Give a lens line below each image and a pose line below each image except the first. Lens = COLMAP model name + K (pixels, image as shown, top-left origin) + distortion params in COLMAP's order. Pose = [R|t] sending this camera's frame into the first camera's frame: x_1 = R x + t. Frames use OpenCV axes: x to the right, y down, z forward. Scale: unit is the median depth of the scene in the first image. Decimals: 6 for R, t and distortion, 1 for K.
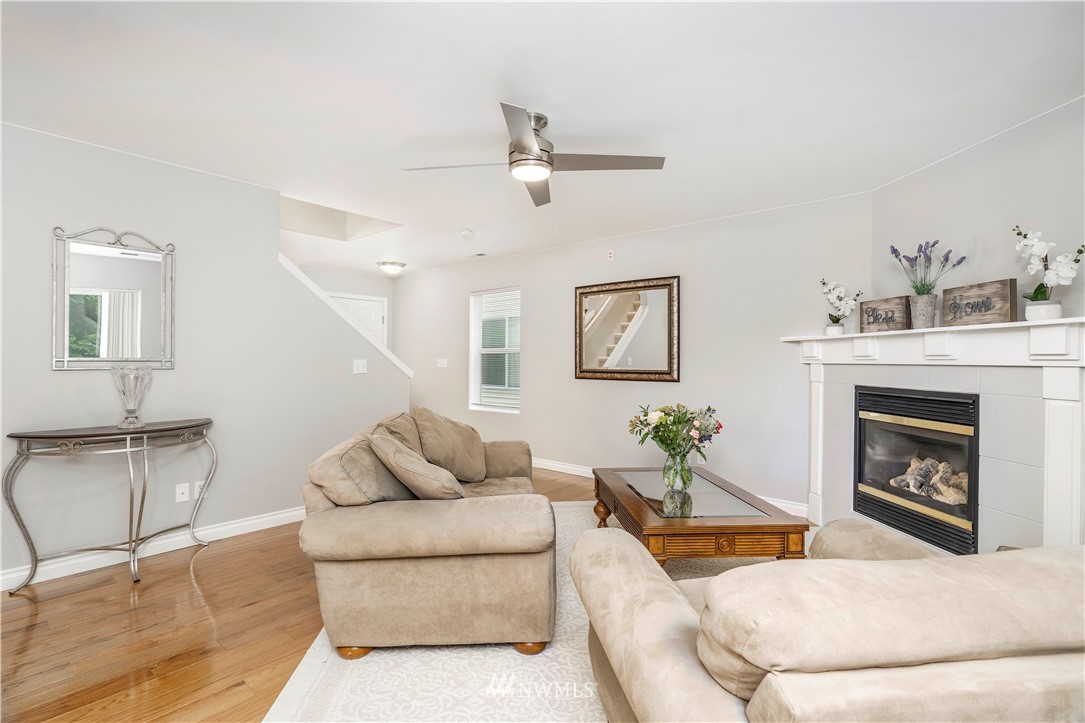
lens RADIAL K [[502.2, 0, 549.9], [0, 502.2, 360.0], [0, 0, 1]] dist [-0.009992, 0.005582]
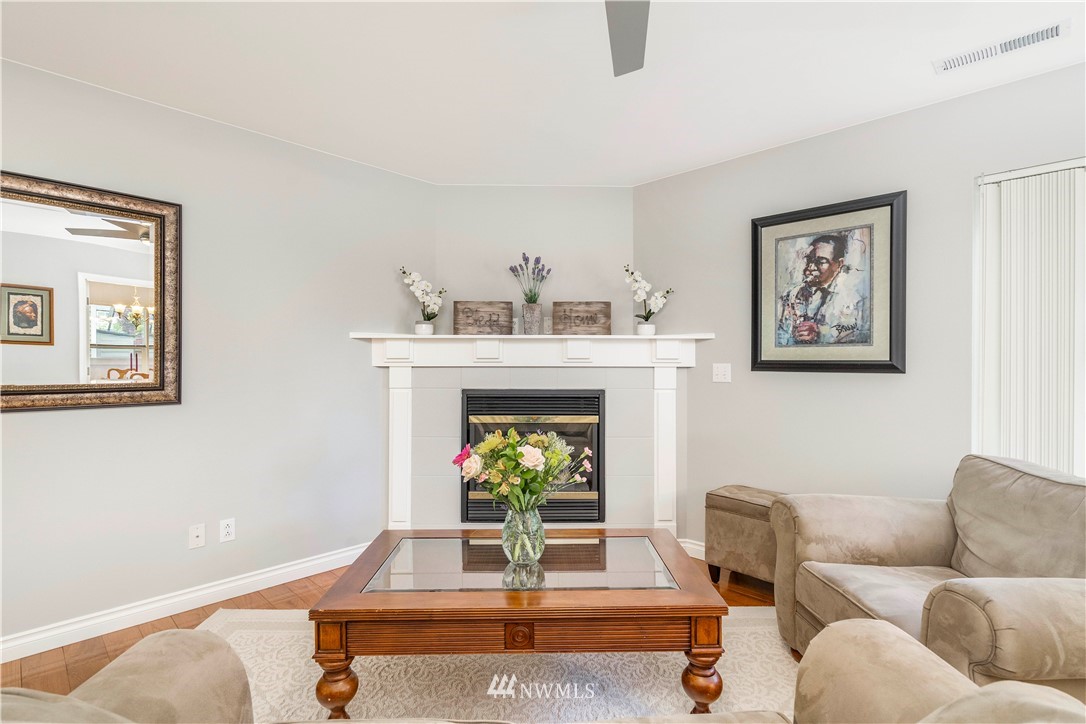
lens RADIAL K [[531.6, 0, 544.8], [0, 531.6, 365.5], [0, 0, 1]] dist [-0.006482, 0.001652]
pose [[0.083276, -0.007550, 0.996498, -0.381226], [-0.001323, 0.999970, 0.007687, -0.002178], [-0.996526, -0.001958, 0.083263, 0.785254]]
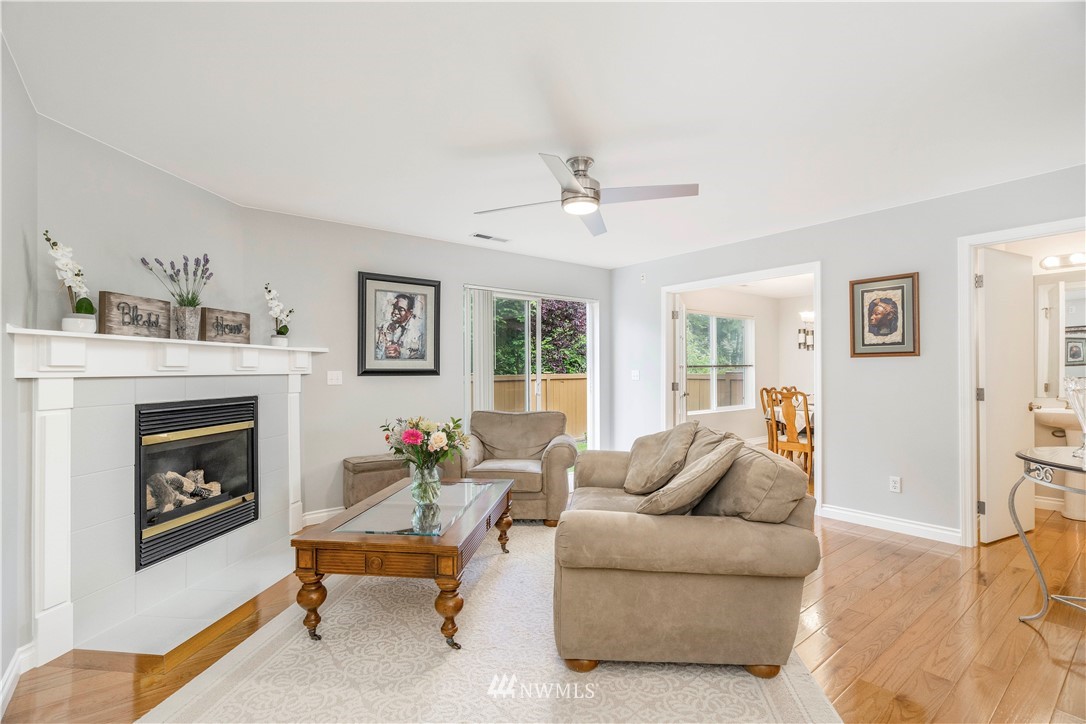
lens RADIAL K [[502.6, 0, 544.2], [0, 502.6, 364.9], [0, 0, 1]] dist [-0.009992, 0.005582]
pose [[-0.976973, 0.004829, 0.213310, -0.155581], [0.002861, 0.999950, -0.009533, -0.000575], [-0.213345, -0.008704, -0.976938, 1.649917]]
